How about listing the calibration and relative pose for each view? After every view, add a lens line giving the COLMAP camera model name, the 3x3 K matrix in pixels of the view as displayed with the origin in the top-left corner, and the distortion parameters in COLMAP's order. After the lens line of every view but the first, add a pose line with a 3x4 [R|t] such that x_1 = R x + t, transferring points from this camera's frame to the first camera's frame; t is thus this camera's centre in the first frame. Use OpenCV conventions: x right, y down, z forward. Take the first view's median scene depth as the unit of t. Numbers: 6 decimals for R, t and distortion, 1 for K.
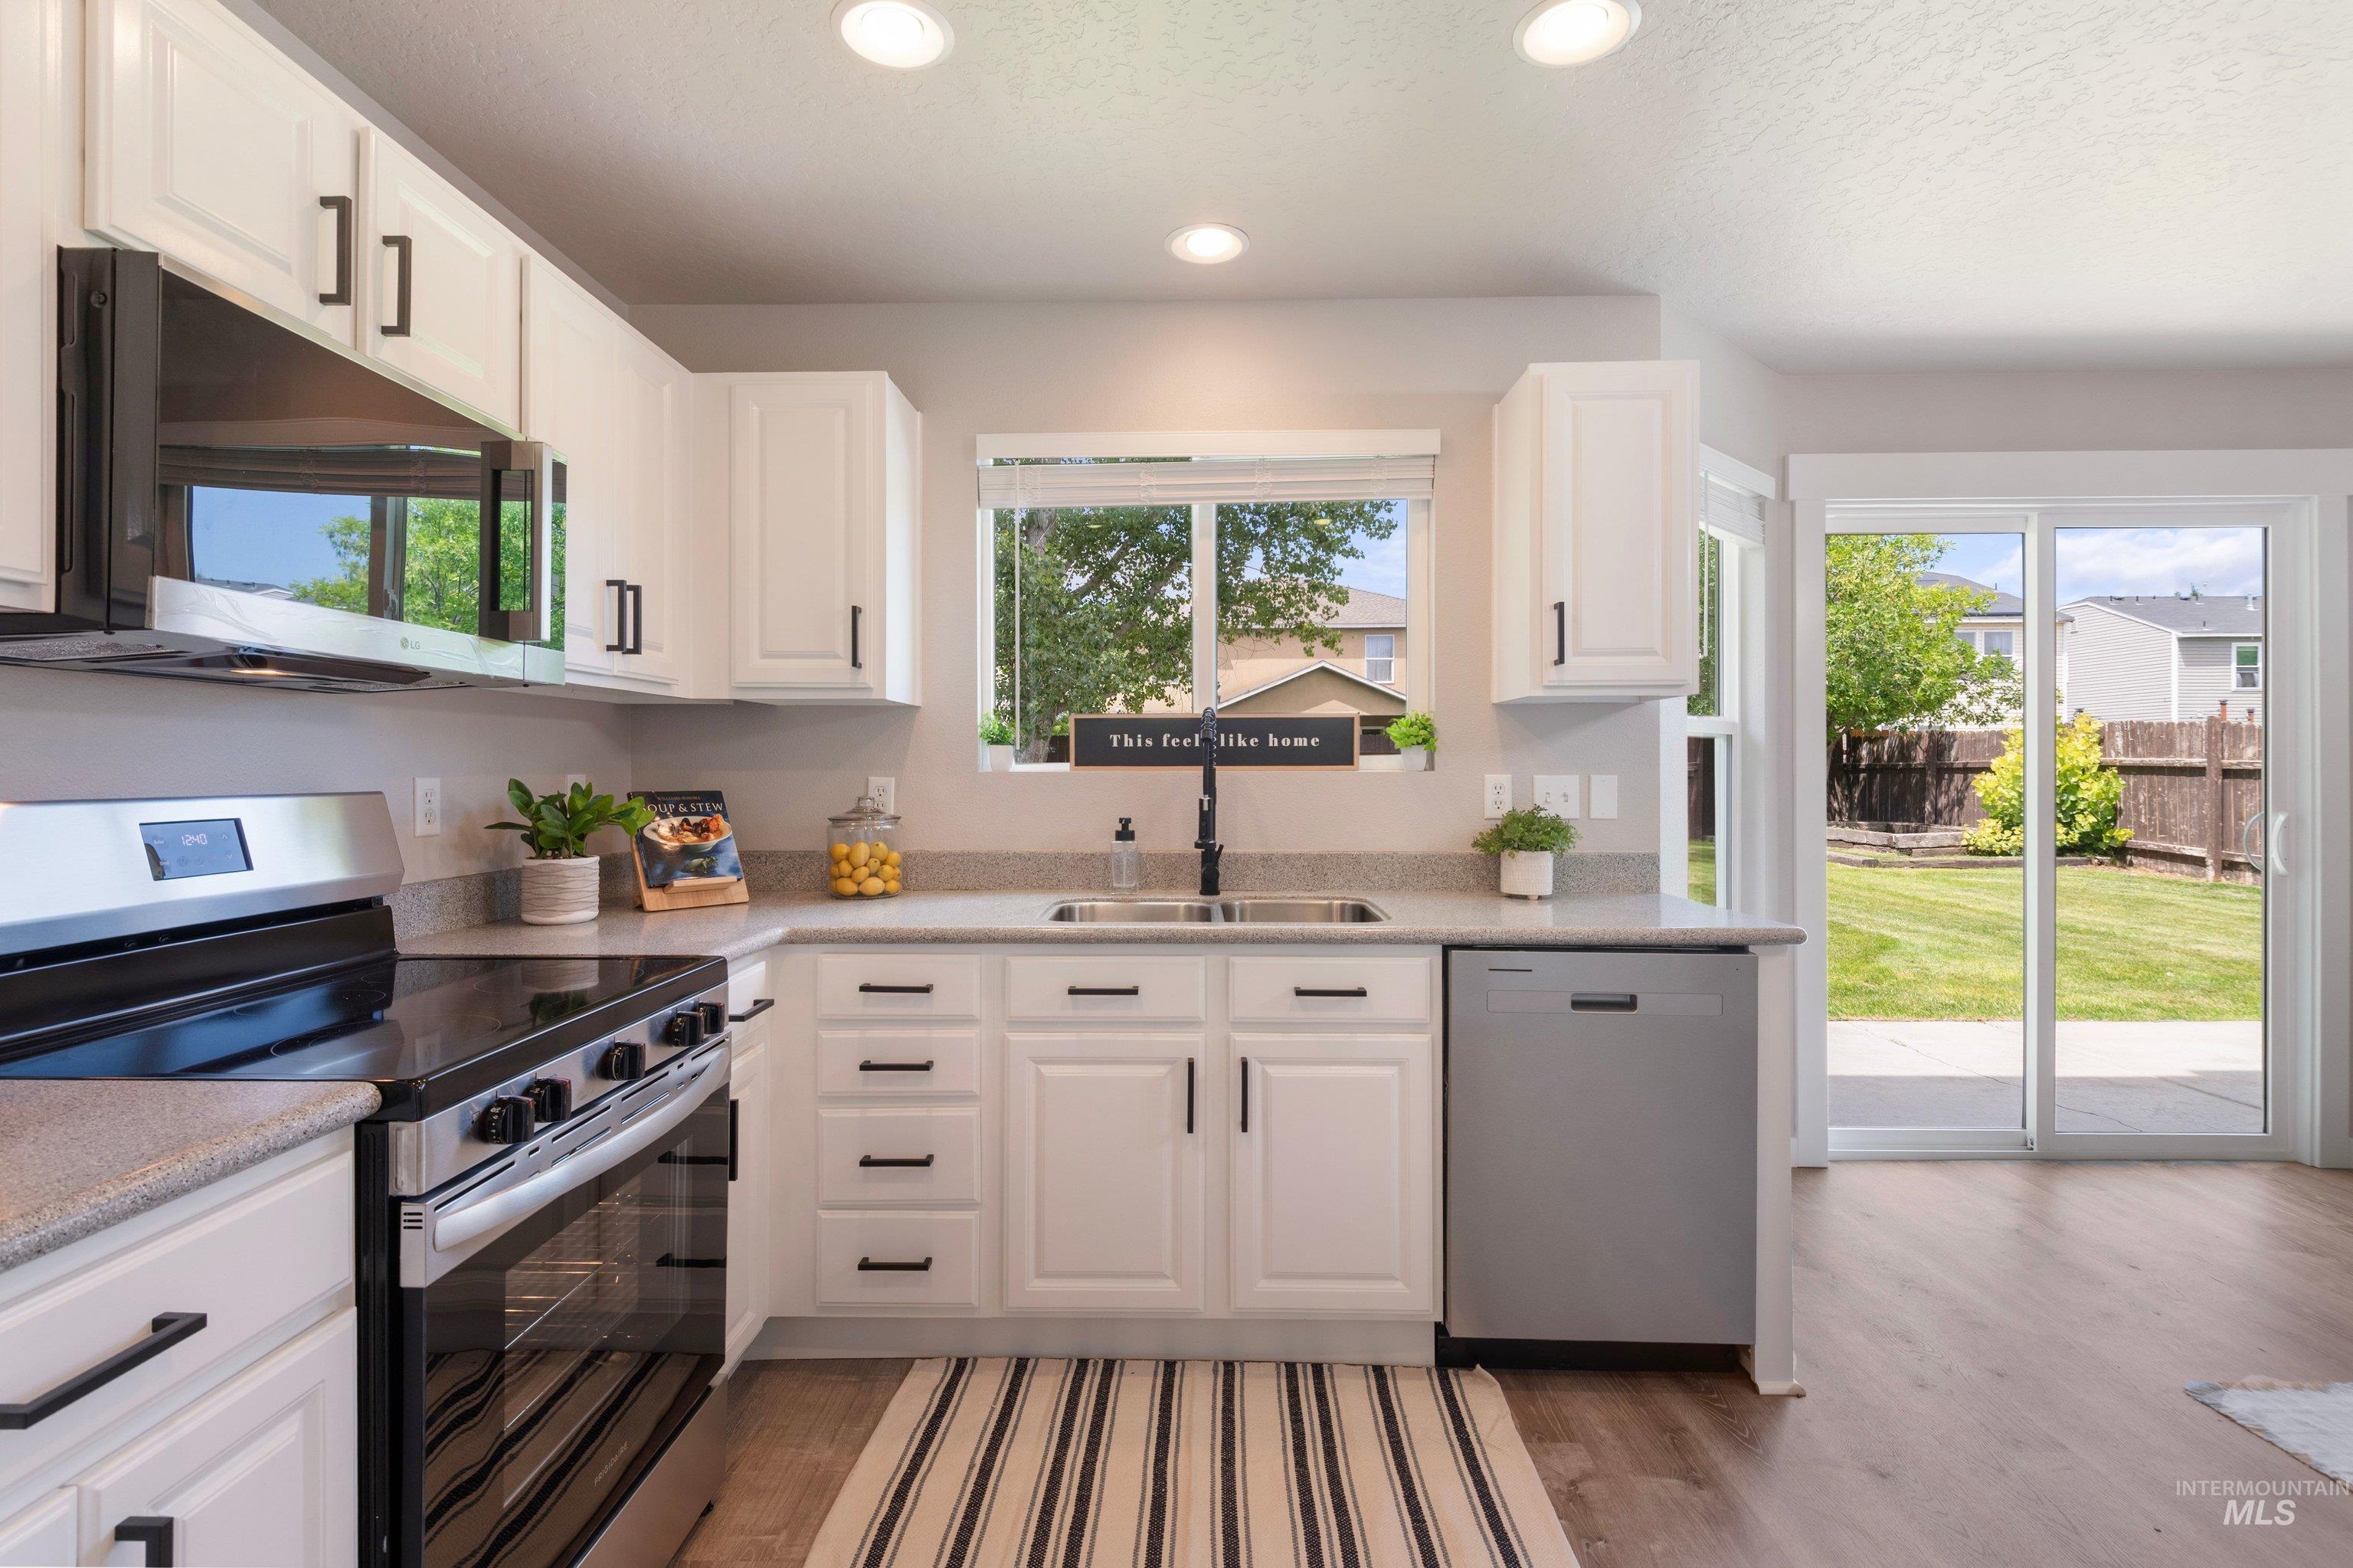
lens RADIAL K [[1100.6, 0, 1182.5], [0, 1100.6, 768.7], [0, 0, 1]] dist [0.005752, -0.000790]
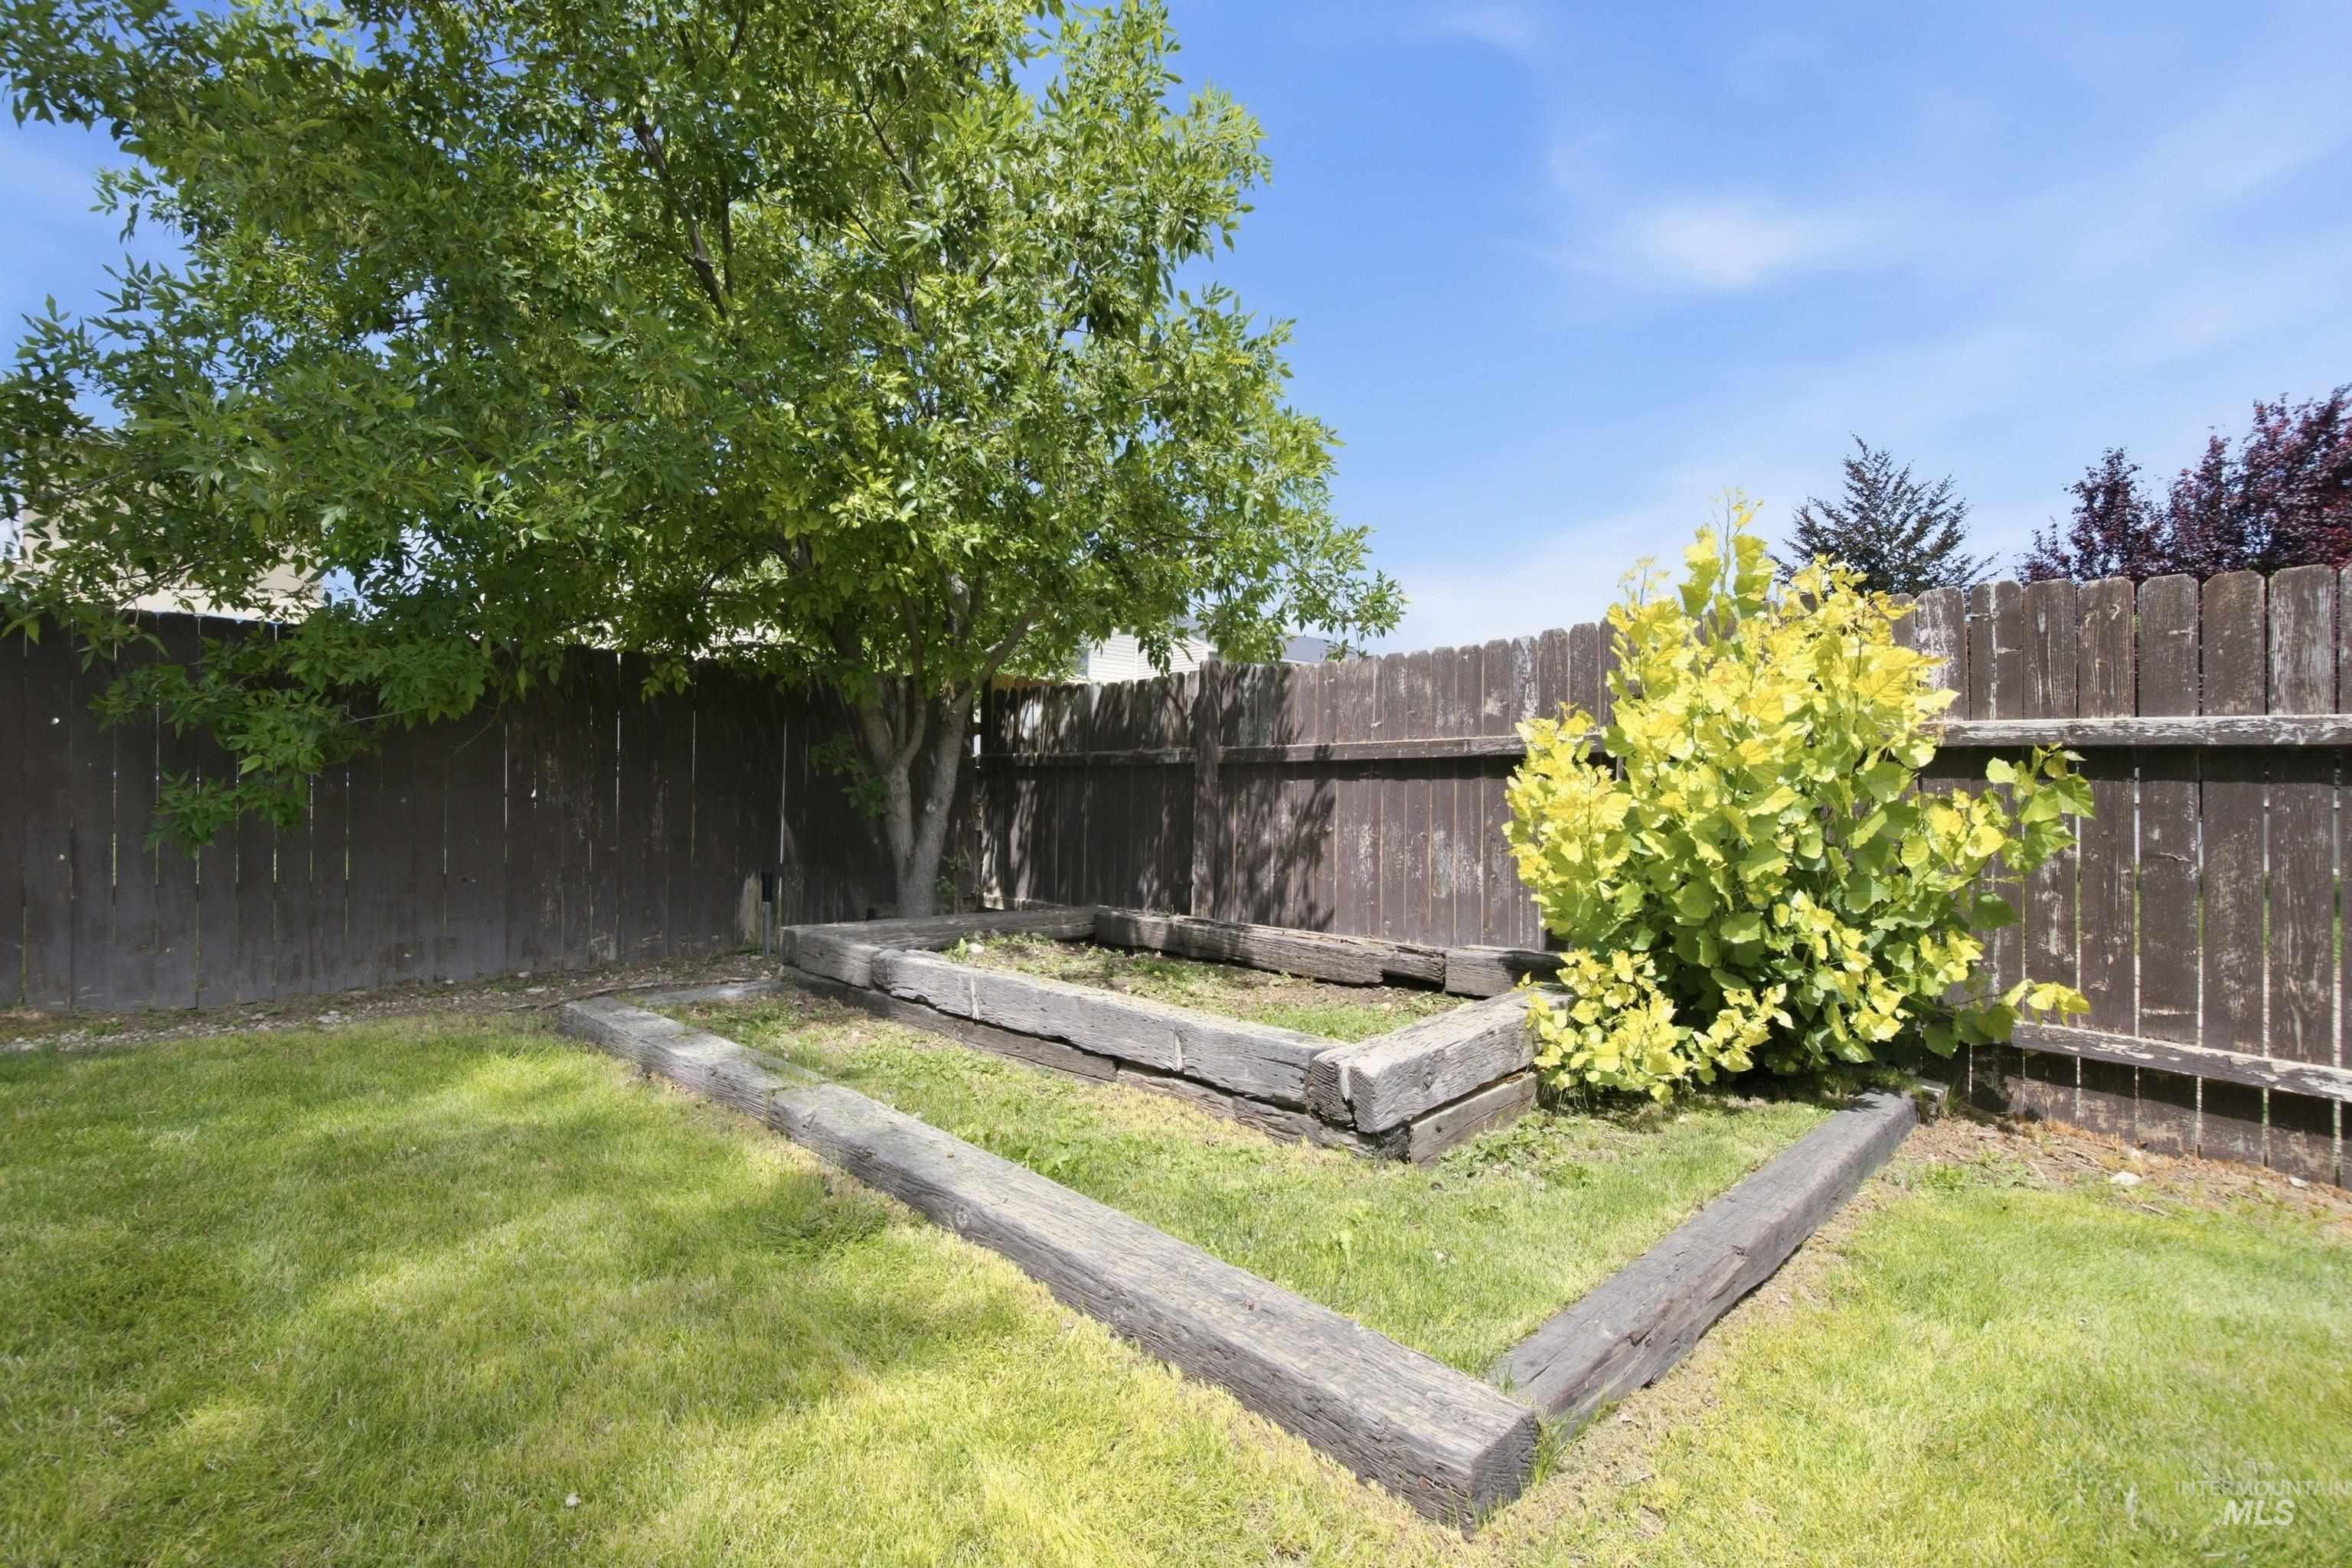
lens RADIAL K [[1100.1, 0, 1176.1], [0, 1100.1, 785.4], [0, 0, 1]] dist [0.005752, -0.000790]
pose [[0.700172, 0.016490, 0.713784, 2.943940], [-0.016572, 0.999839, -0.006843, 0.070087], [-0.713782, -0.007038, 0.700333, 5.417291]]
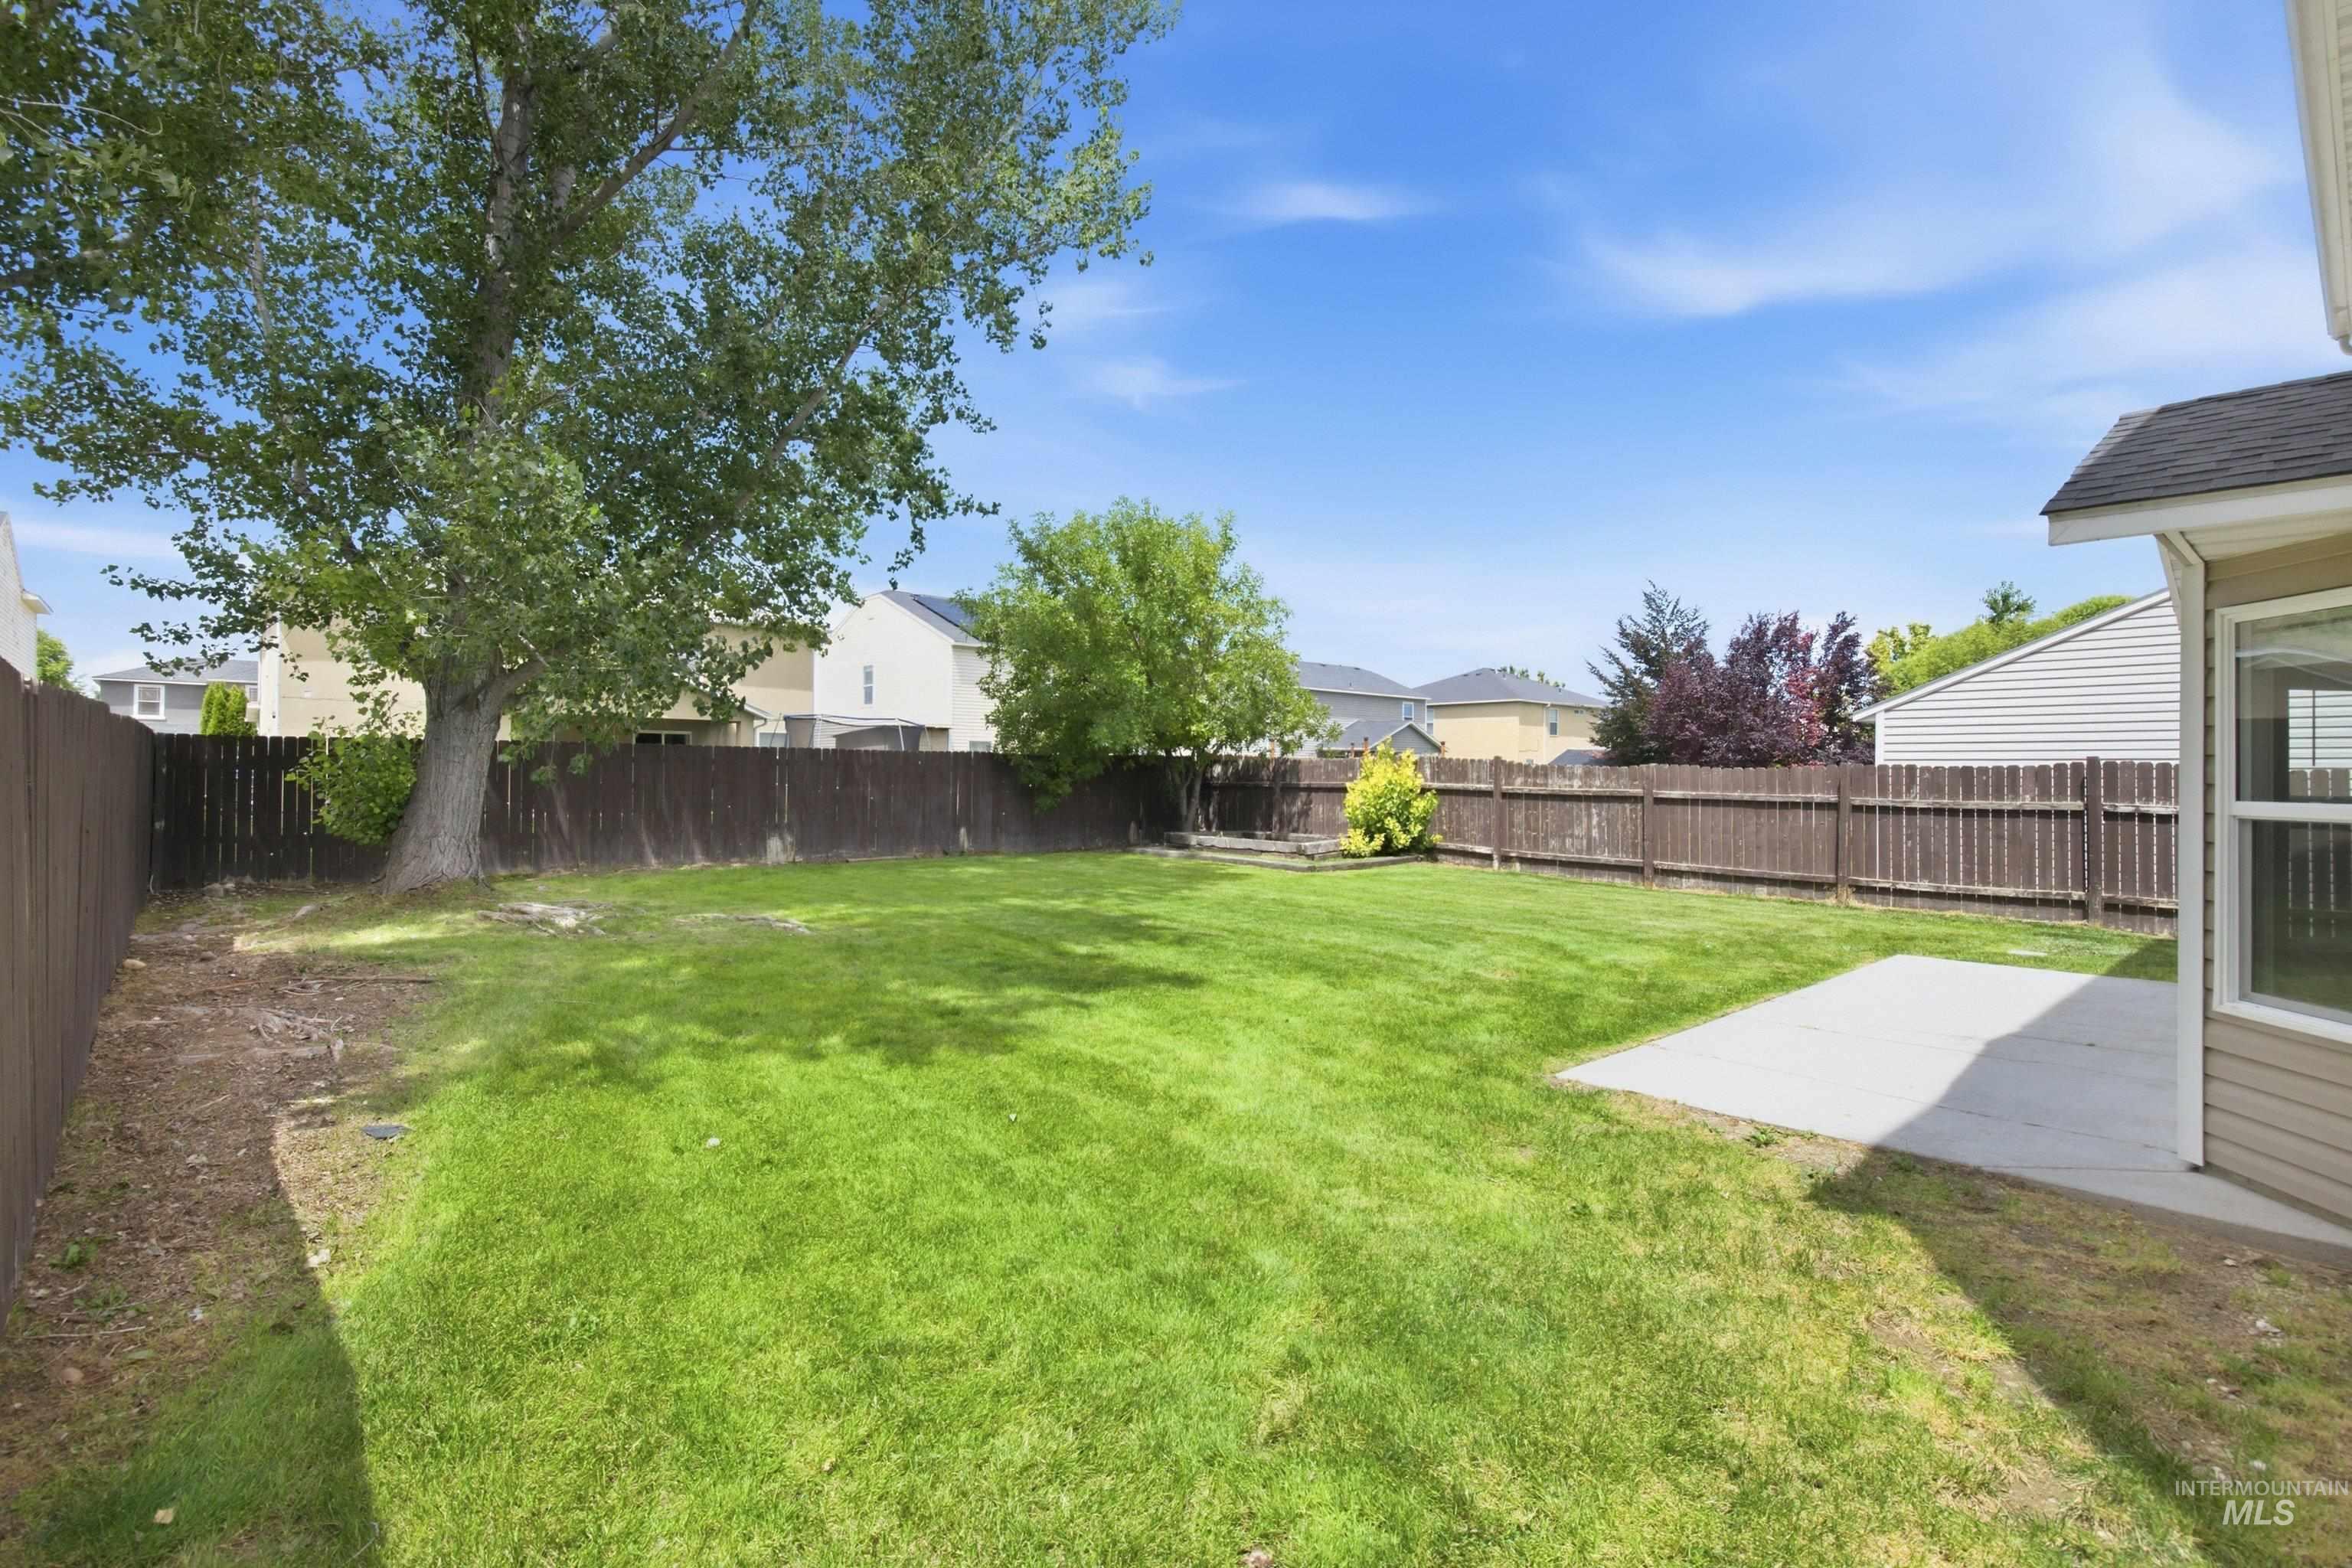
lens RADIAL K [[1100.1, 0, 1182.7], [0, 1100.1, 773.3], [0, 0, 1]] dist [0.005752, -0.000790]
pose [[0.734180, 0.008939, 0.678896, -1.747763], [-0.010376, 0.999944, -0.001946, -0.088983], [-0.678875, -0.005615, 0.734232, 1.177093]]
